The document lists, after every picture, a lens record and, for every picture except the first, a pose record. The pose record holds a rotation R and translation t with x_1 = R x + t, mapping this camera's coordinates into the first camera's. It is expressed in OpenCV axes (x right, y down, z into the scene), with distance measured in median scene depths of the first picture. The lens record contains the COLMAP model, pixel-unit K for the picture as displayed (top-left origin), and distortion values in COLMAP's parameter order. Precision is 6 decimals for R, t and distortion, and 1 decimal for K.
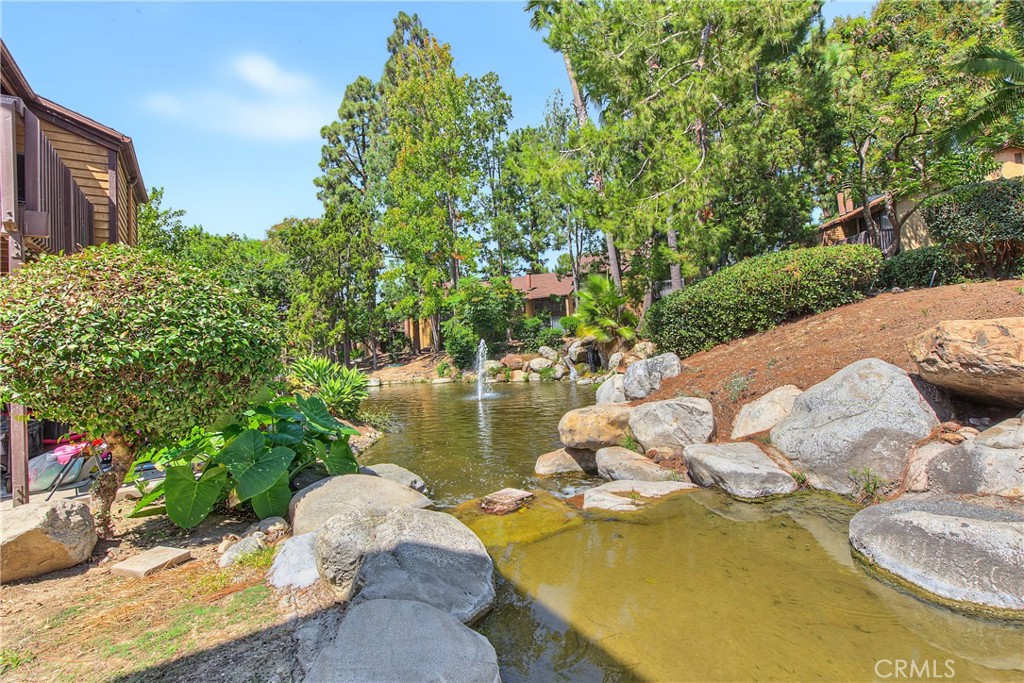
lens RADIAL K [[461.1, 0, 508.2], [0, 461.1, 331.0], [0, 0, 1]] dist [-0.001751, -0.000278]
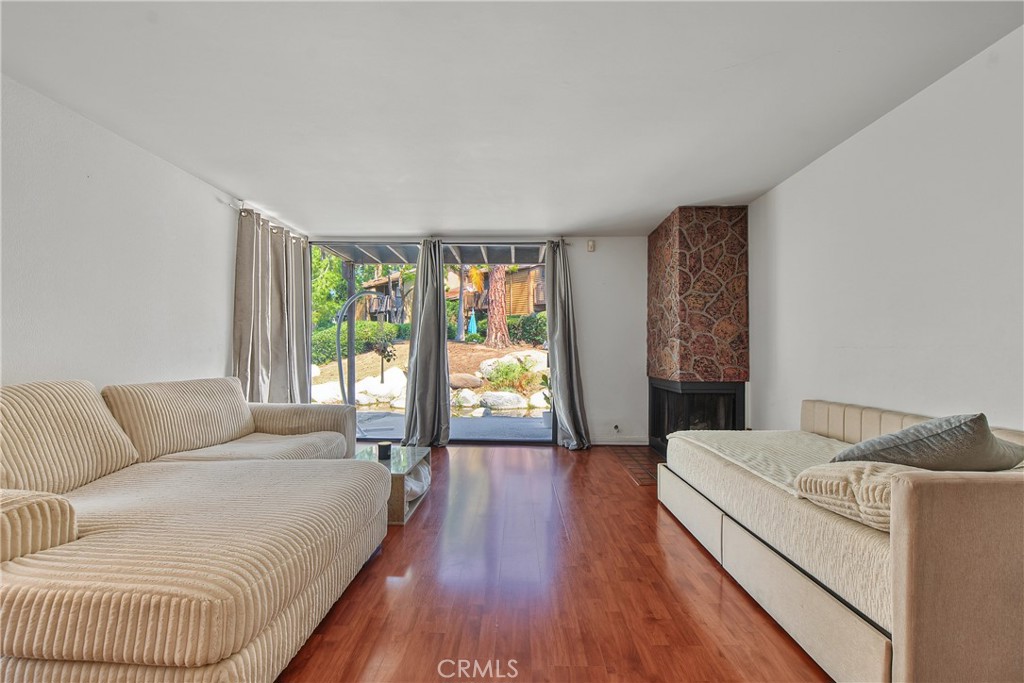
lens RADIAL K [[430.4, 0, 511.6], [0, 430.4, 356.2], [0, 0, 1]] dist [-0.002852, -0.000907]
pose [[0.574366, 0.044562, 0.817384, -0.777559], [-0.056579, 0.998290, -0.014667, -0.013621], [-0.816641, -0.037822, 0.575906, -0.904383]]
